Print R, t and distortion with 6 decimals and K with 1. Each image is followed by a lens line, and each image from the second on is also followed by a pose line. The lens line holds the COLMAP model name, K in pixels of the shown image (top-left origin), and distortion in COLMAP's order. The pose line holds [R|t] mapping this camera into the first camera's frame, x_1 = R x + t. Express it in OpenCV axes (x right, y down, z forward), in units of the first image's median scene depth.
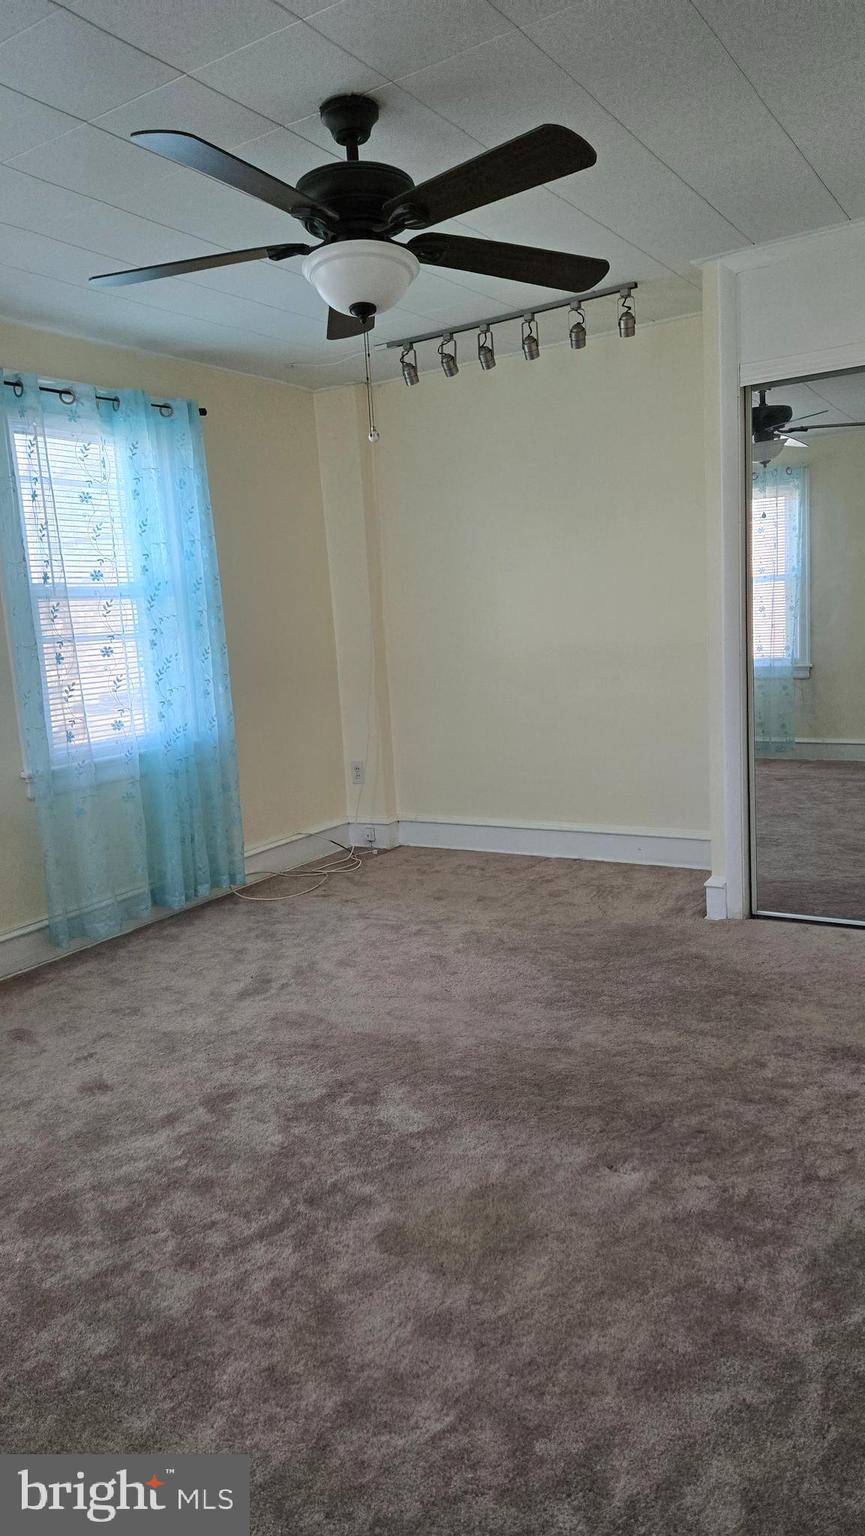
lens RADIAL K [[1030.4, 0, 437.6], [0, 1030.4, 768.4], [0, 0, 1]] dist [0.023207, -0.004283]
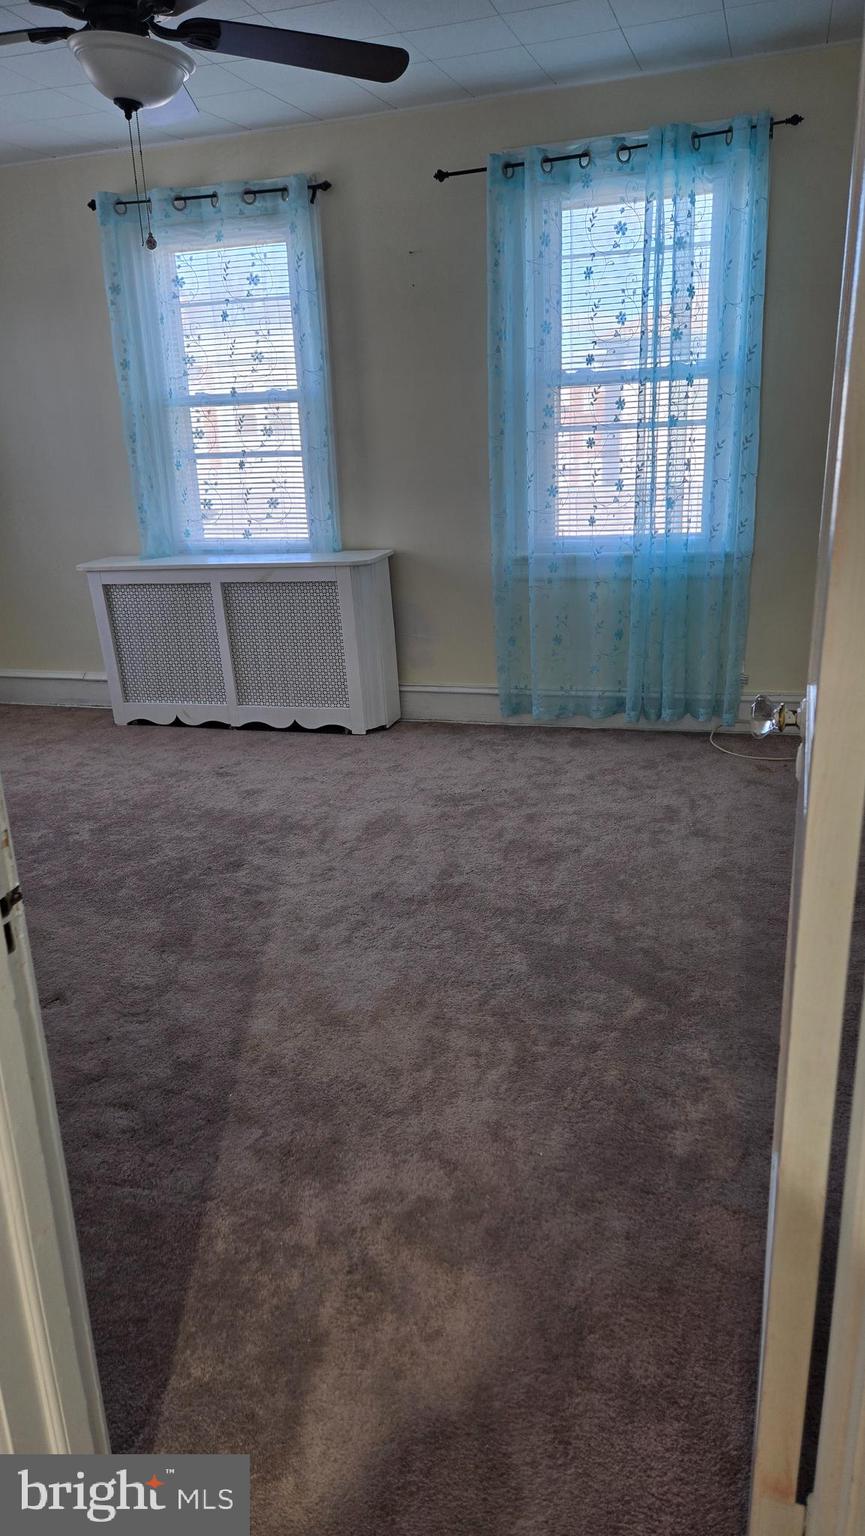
lens RADIAL K [[1030.4, 0, 443.9], [0, 1030.4, 773.7], [0, 0, 1]] dist [0.023207, -0.004283]
pose [[0.240060, 0.347146, -0.906566, 0.643689], [-0.119364, 0.937343, 0.327324, -0.123741], [0.963392, 0.029634, 0.266455, 0.619011]]
